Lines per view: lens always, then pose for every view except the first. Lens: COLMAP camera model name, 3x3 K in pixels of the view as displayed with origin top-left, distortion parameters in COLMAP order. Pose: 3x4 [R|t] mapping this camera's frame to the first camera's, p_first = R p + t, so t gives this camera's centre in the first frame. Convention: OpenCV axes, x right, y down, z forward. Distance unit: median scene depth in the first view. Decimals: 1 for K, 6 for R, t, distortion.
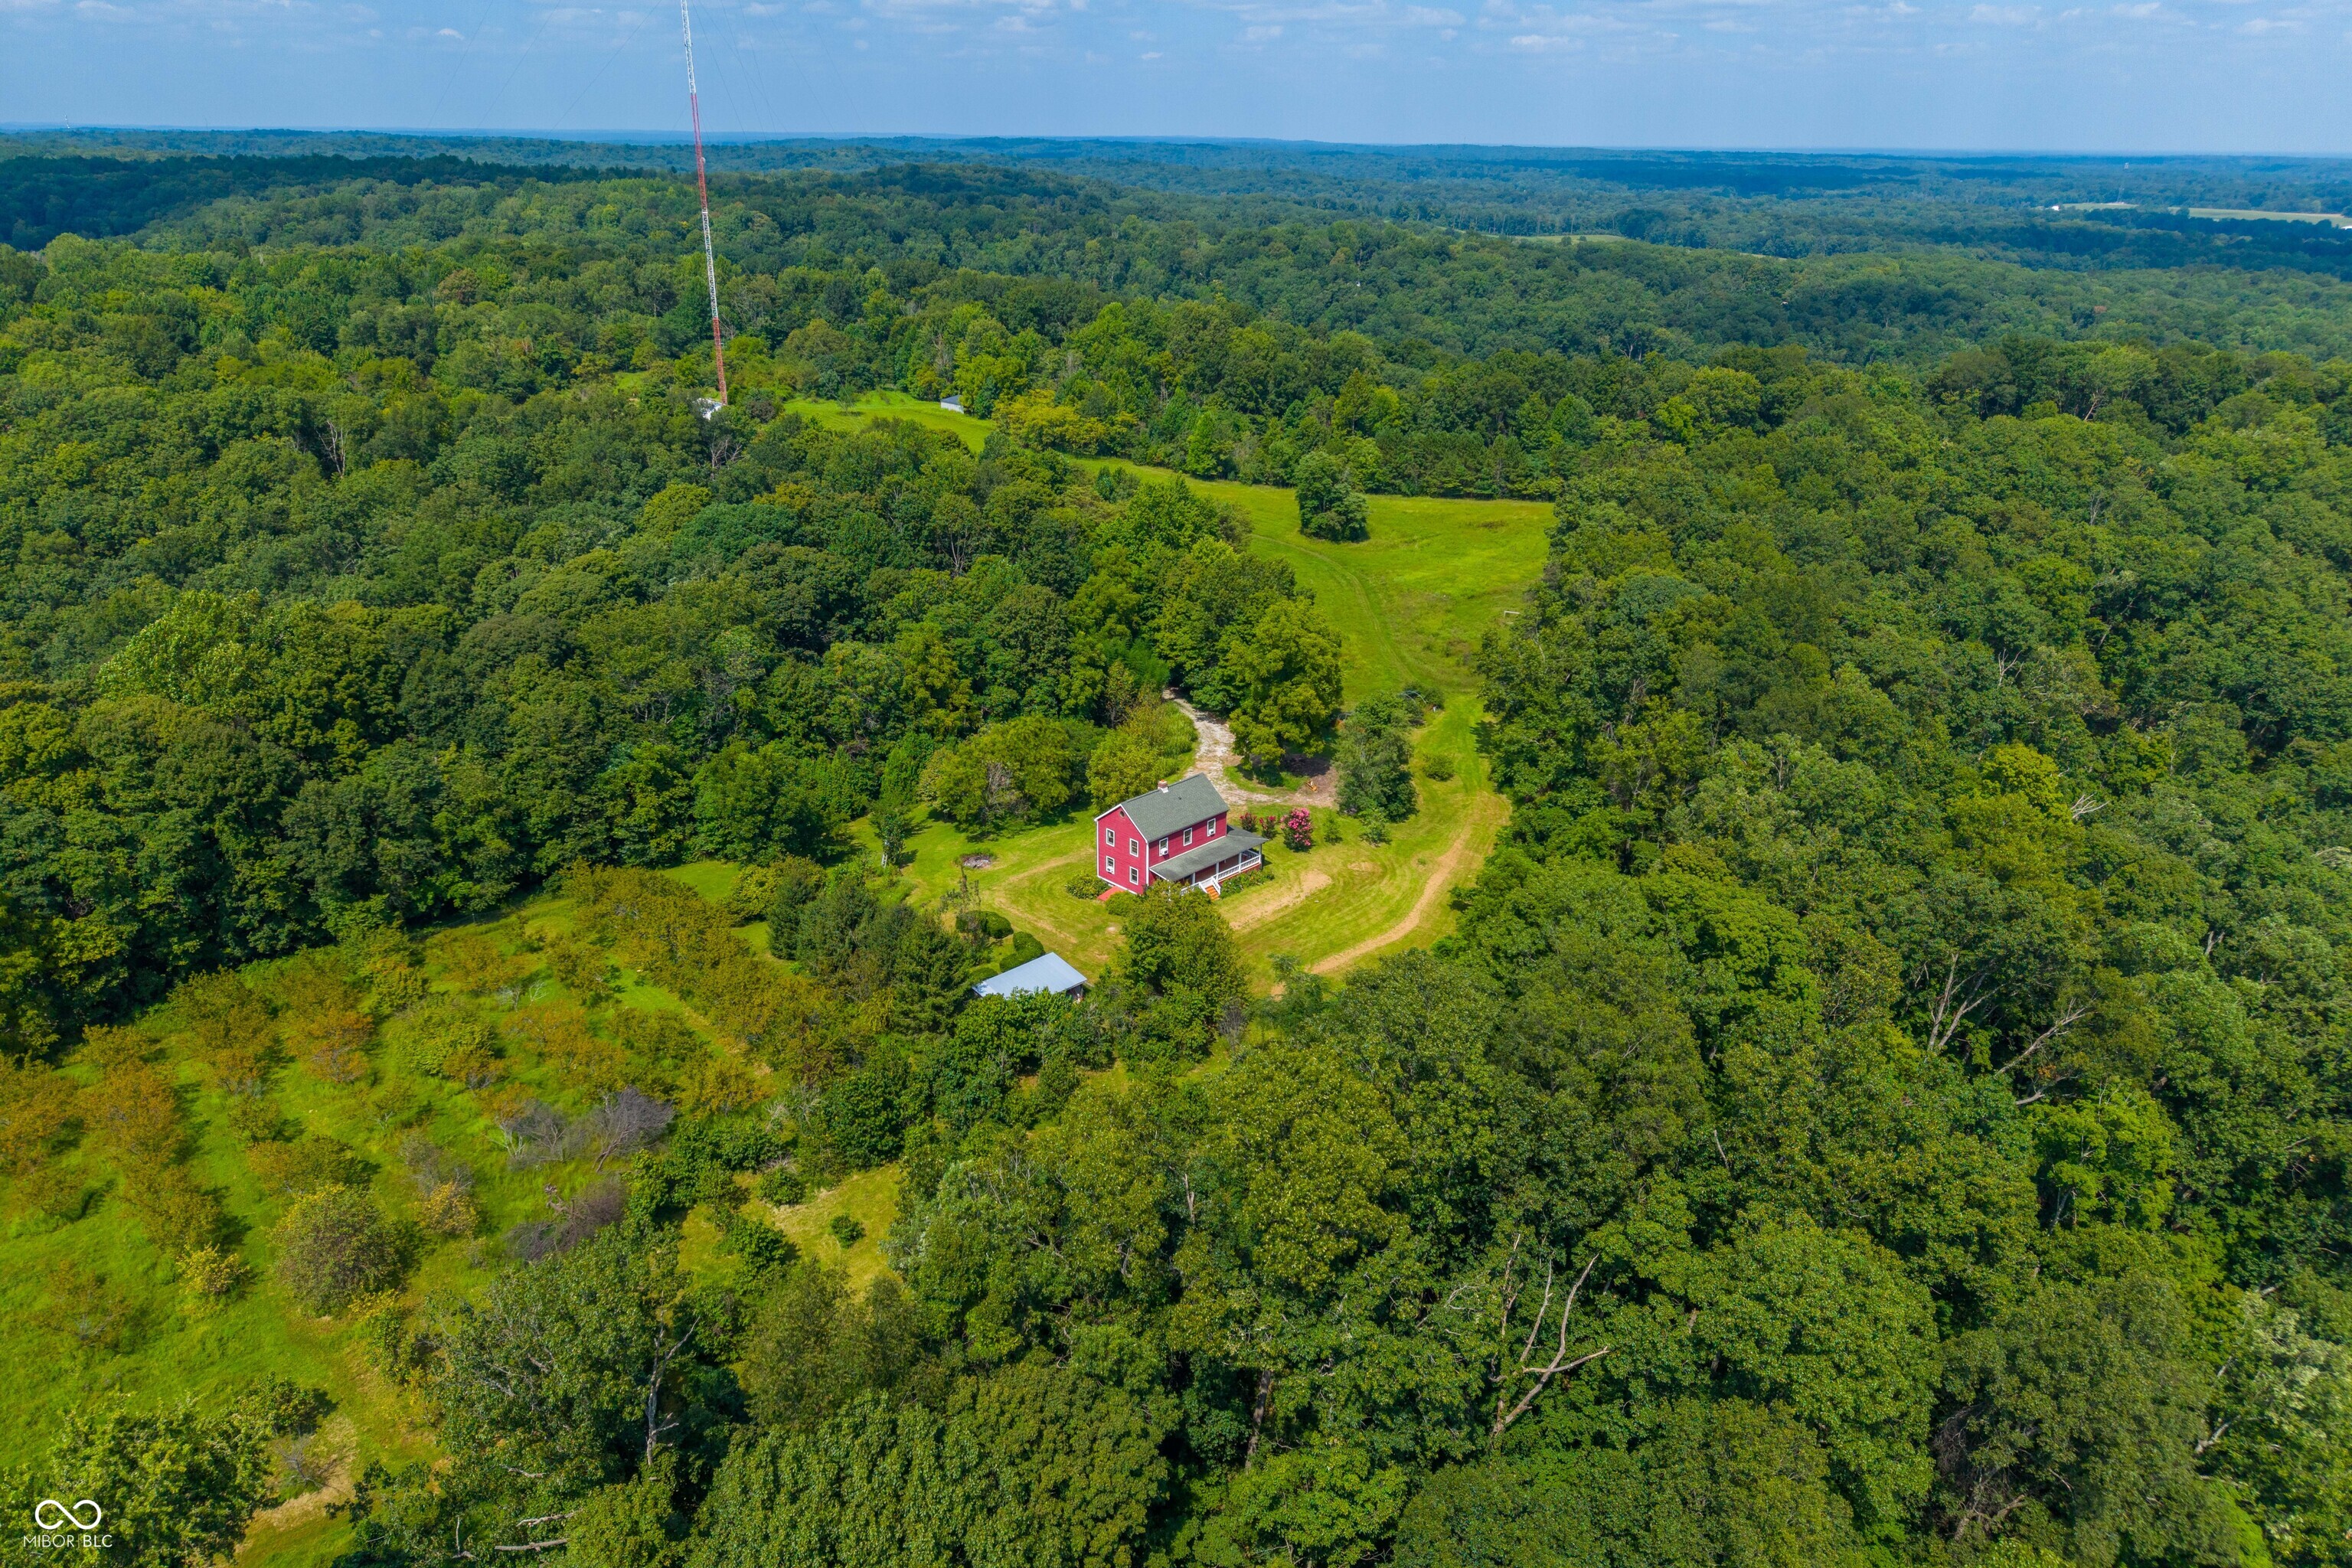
lens RADIAL K [[1563.1, 0, 1176.3], [0, 1563.1, 780.5], [0, 0, 1]] dist [0.023451, -0.024195]
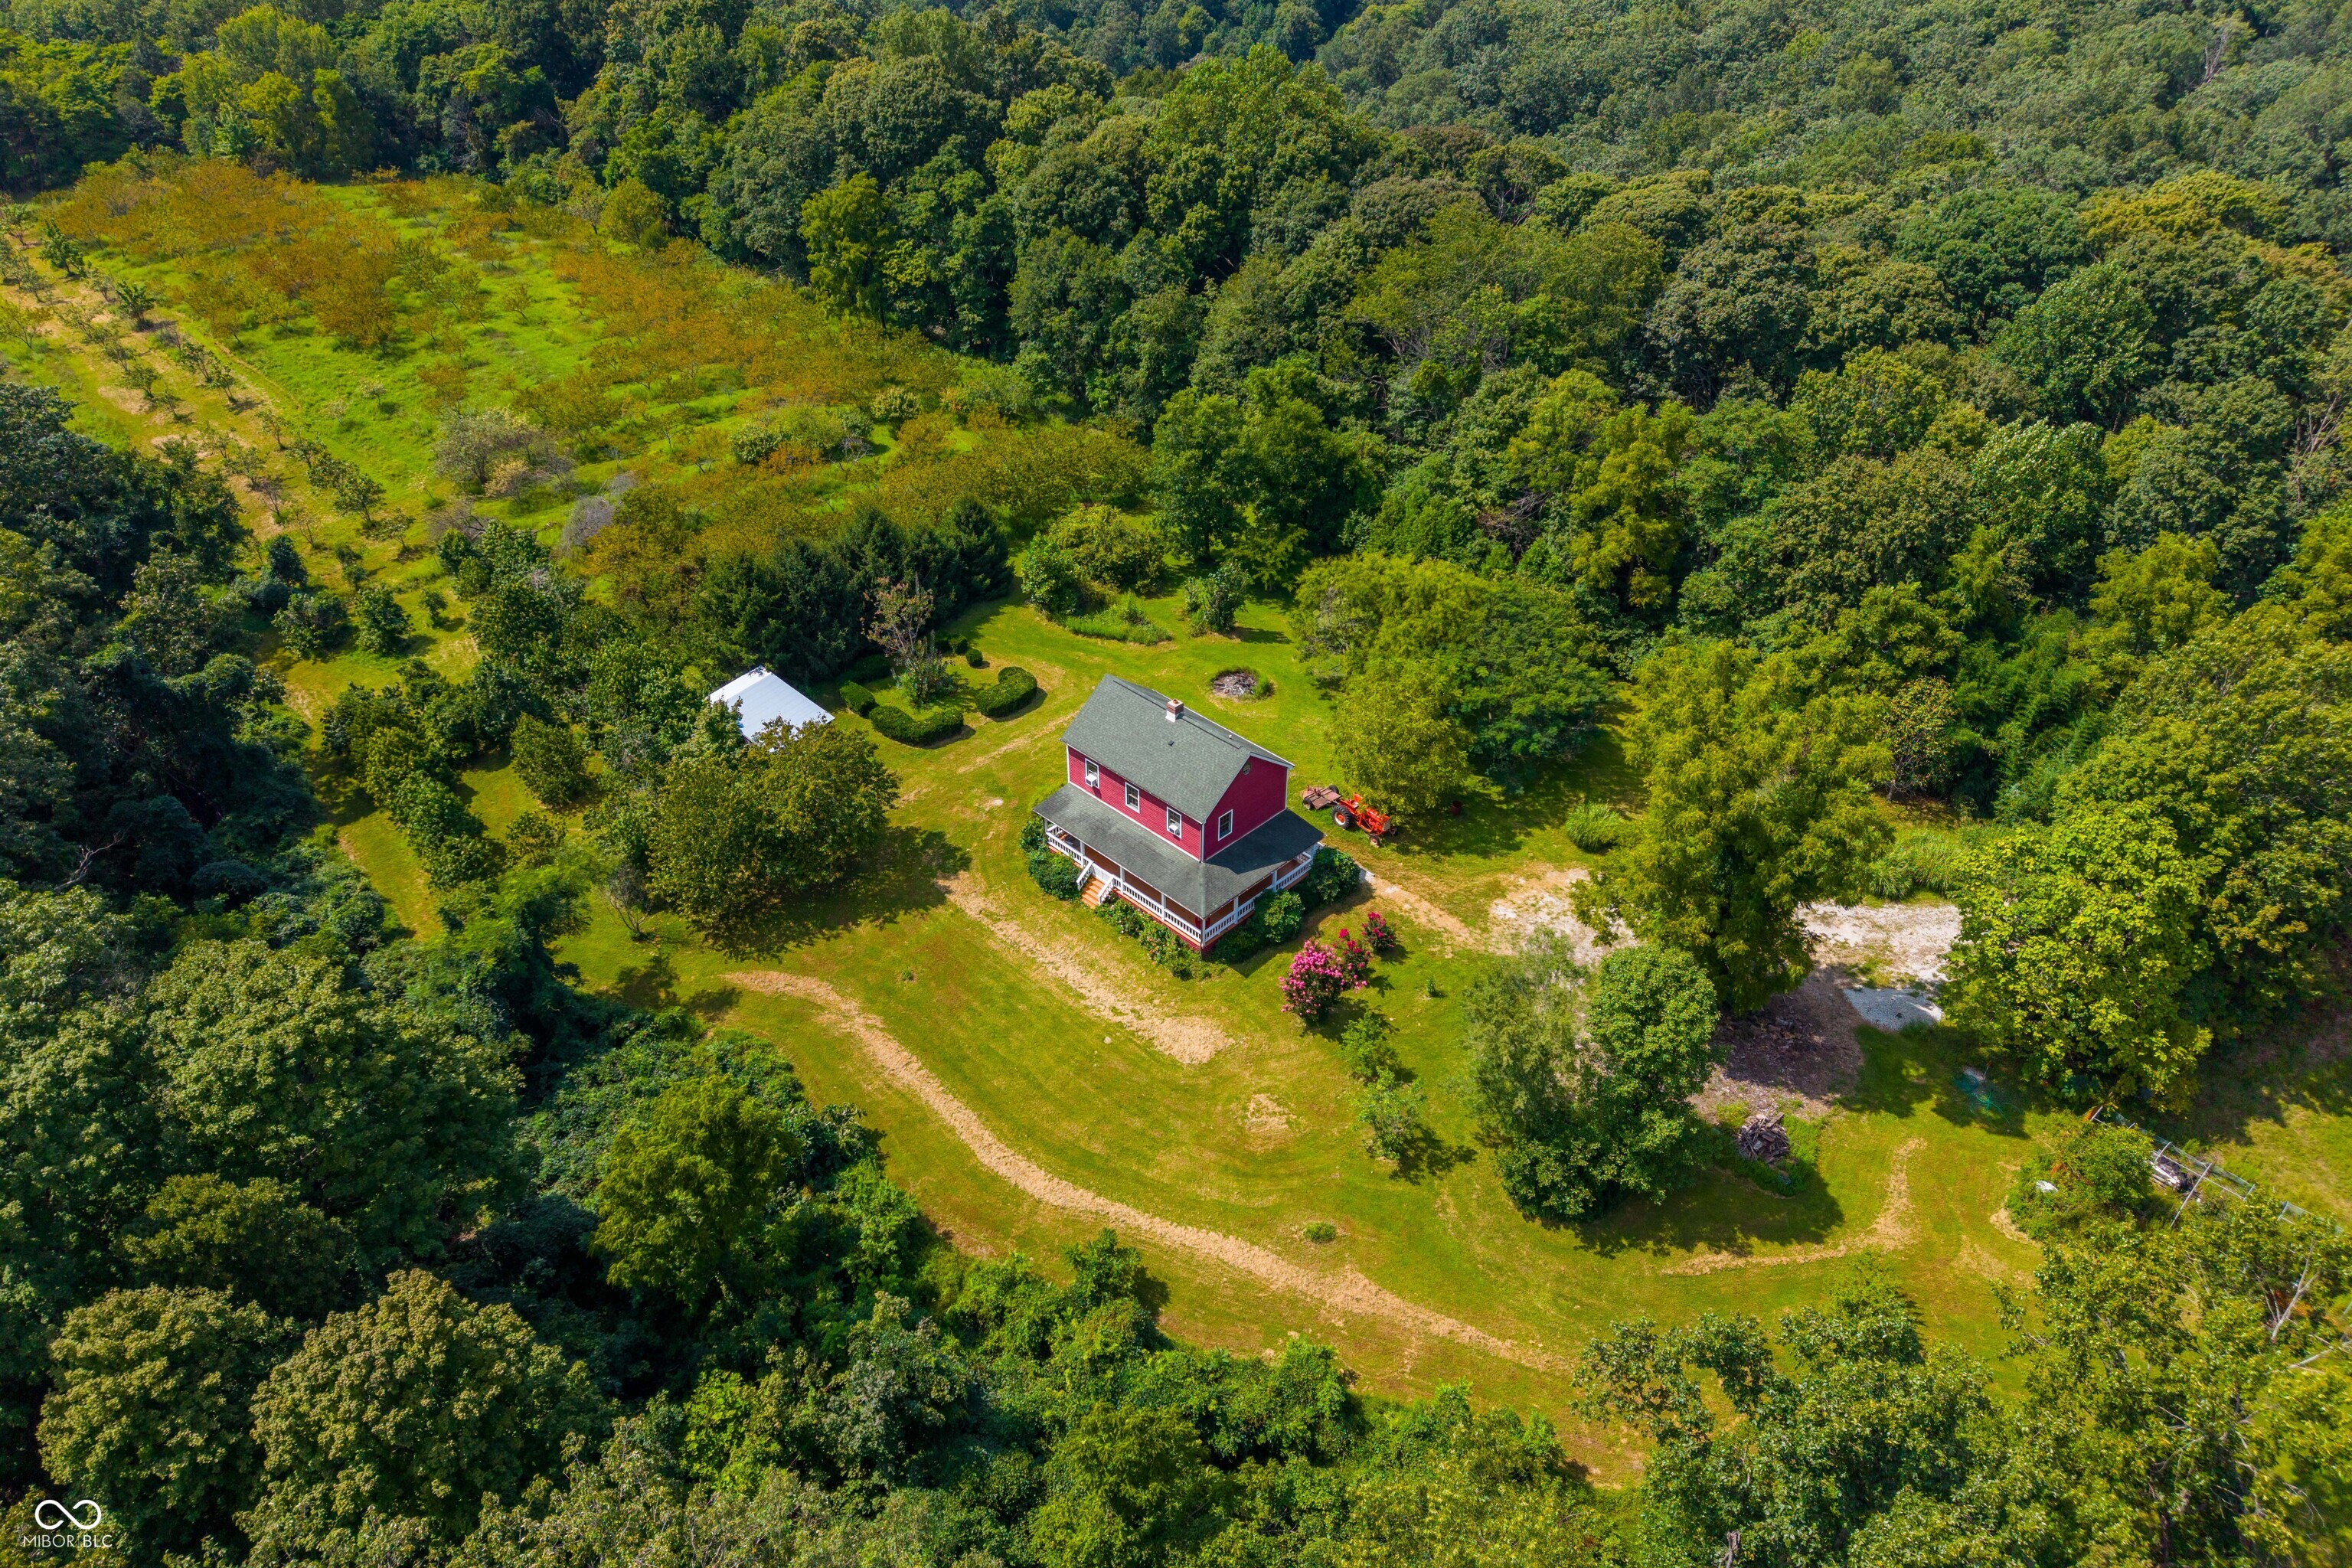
lens RADIAL K [[1573.9, 0, 1173.0], [0, 1573.9, 778.1], [0, 0, 1]] dist [-0.000357, 0.004972]
pose [[-0.001515, 0.574540, -0.818475, 0.400664], [-0.377355, 0.757636, 0.532532, -0.237801], [0.926067, 0.309663, 0.215658, 0.742072]]
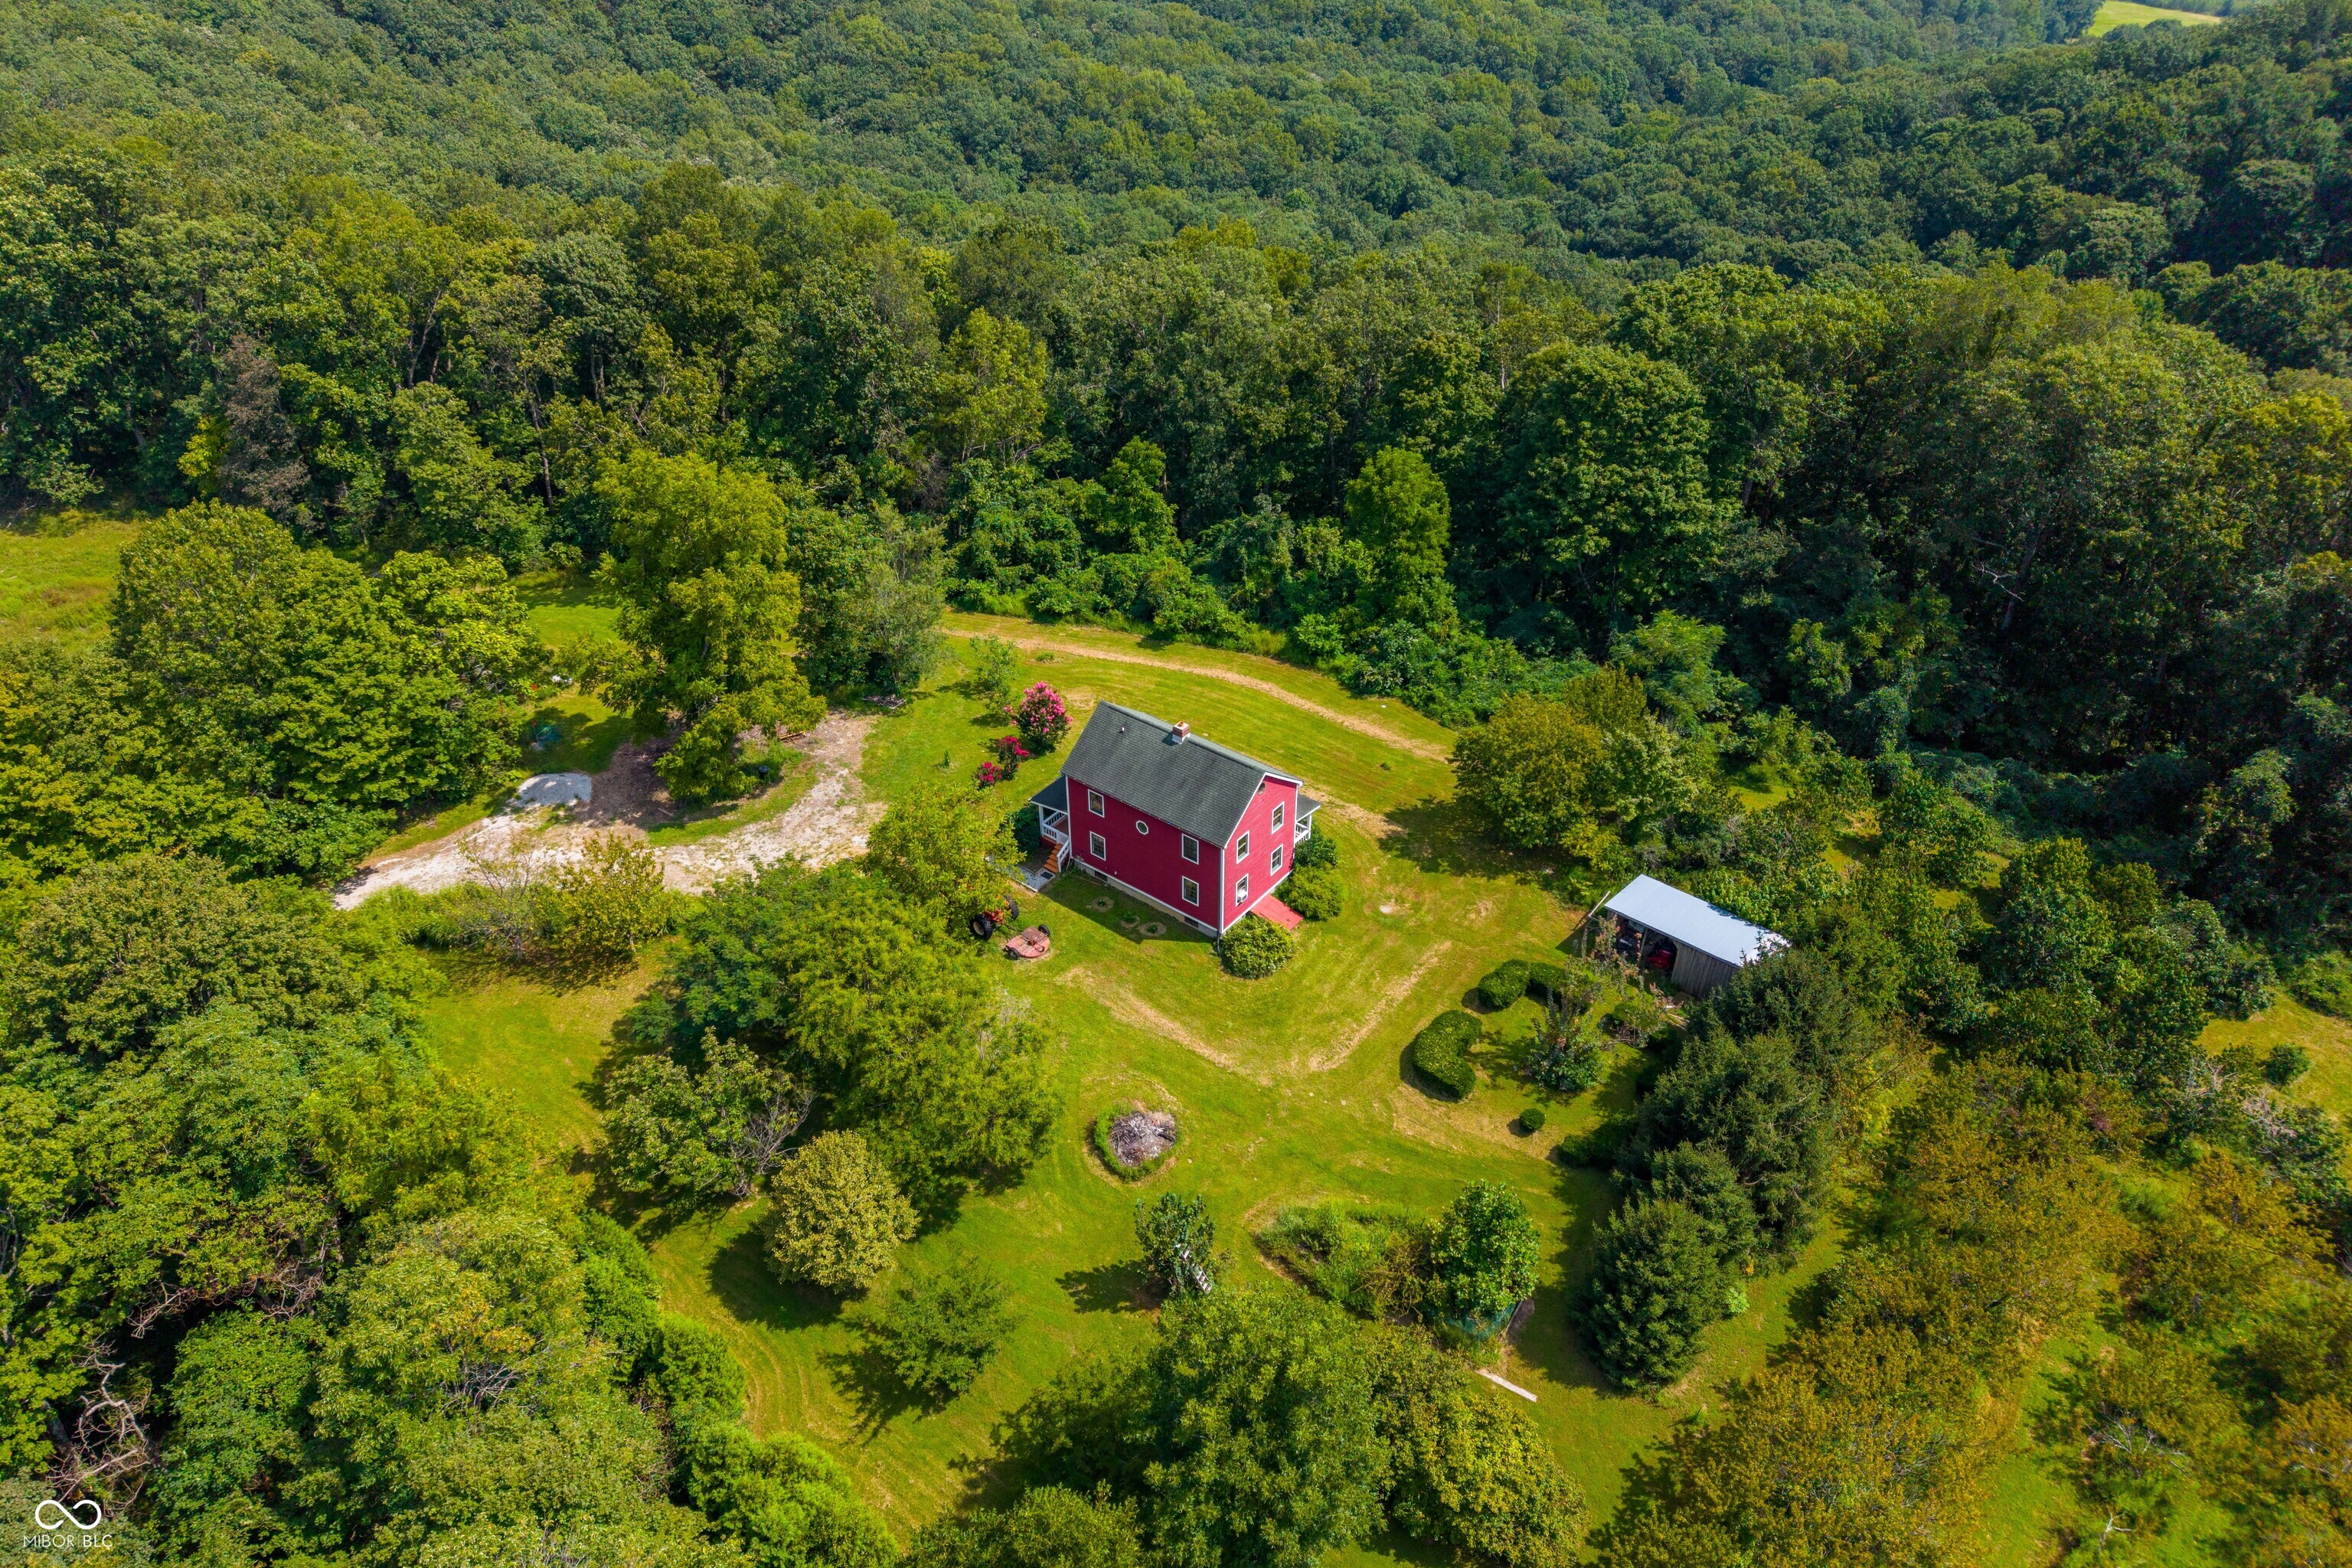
lens RADIAL K [[1563.1, 0, 1176.3], [0, 1563.1, 780.5], [0, 0, 1]] dist [0.023451, -0.024195]
pose [[-0.120159, -0.585219, 0.801923, -0.390352], [0.377454, 0.720181, 0.582124, -0.258924], [-0.918199, 0.372637, 0.134357, 0.784633]]
